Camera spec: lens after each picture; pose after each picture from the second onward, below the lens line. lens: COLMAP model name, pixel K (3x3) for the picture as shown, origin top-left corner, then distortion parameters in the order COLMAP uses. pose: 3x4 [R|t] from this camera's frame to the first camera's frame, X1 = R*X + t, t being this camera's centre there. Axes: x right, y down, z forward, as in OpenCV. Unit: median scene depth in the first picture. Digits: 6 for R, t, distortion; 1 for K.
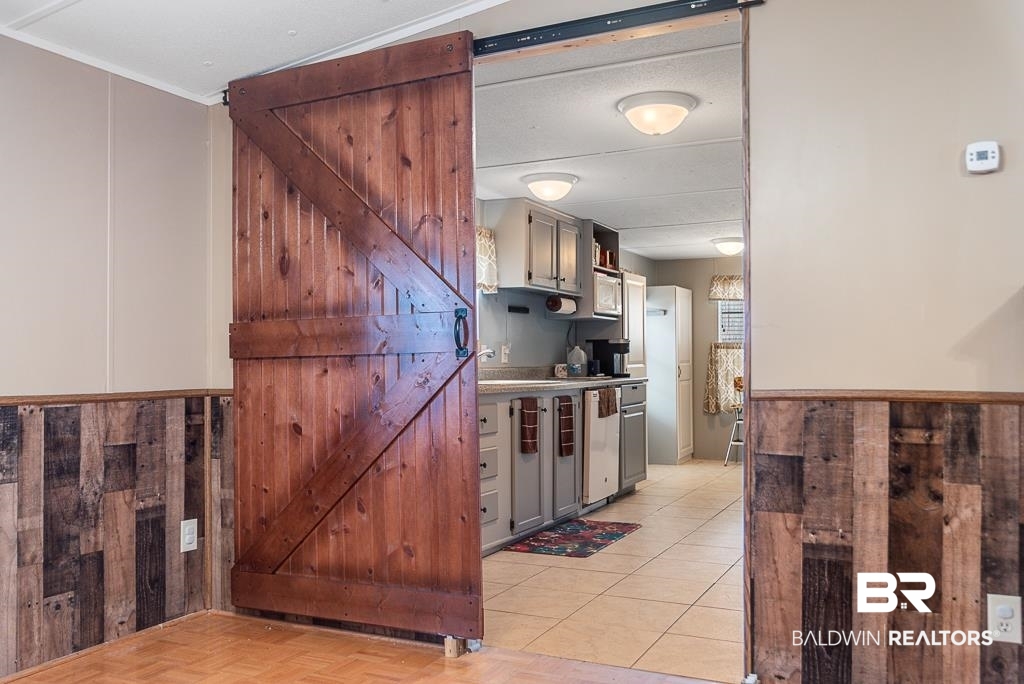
lens RADIAL K [[907.0, 0, 510.3], [0, 907.0, 351.6], [0, 0, 1]] dist [0.017216, 0.000700]
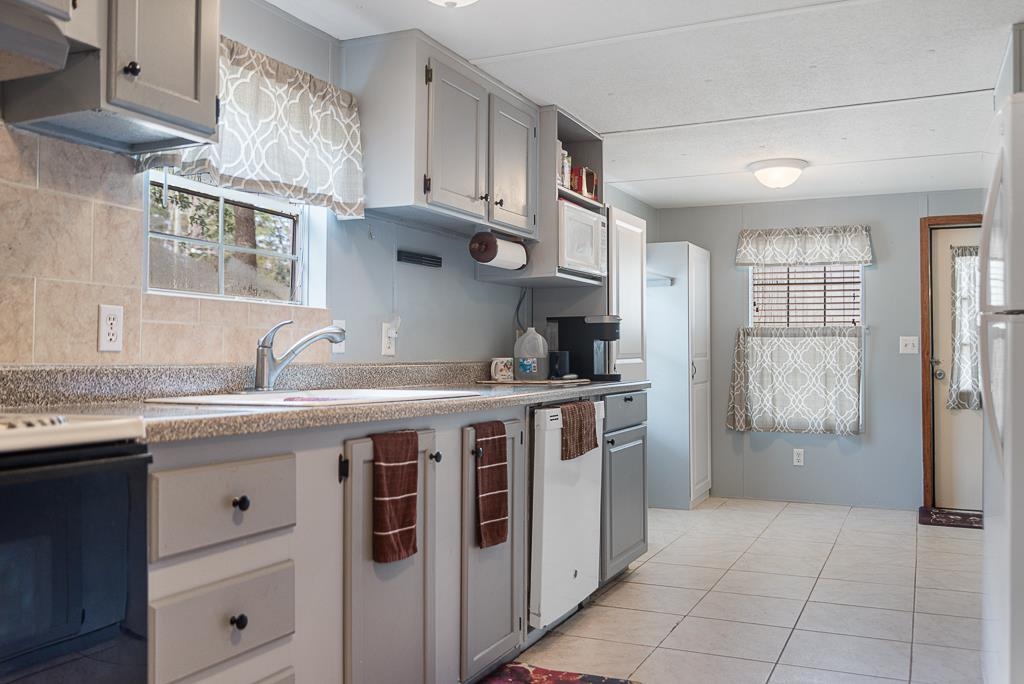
lens RADIAL K [[907.0, 0, 513.1], [0, 907.0, 340.6], [0, 0, 1]] dist [0.017216, 0.000700]
pose [[0.999867, 0.005379, 0.015397, 0.053912], [-0.005297, 0.999972, -0.005327, 0.005812], [-0.015425, 0.005245, 0.999867, 0.418910]]
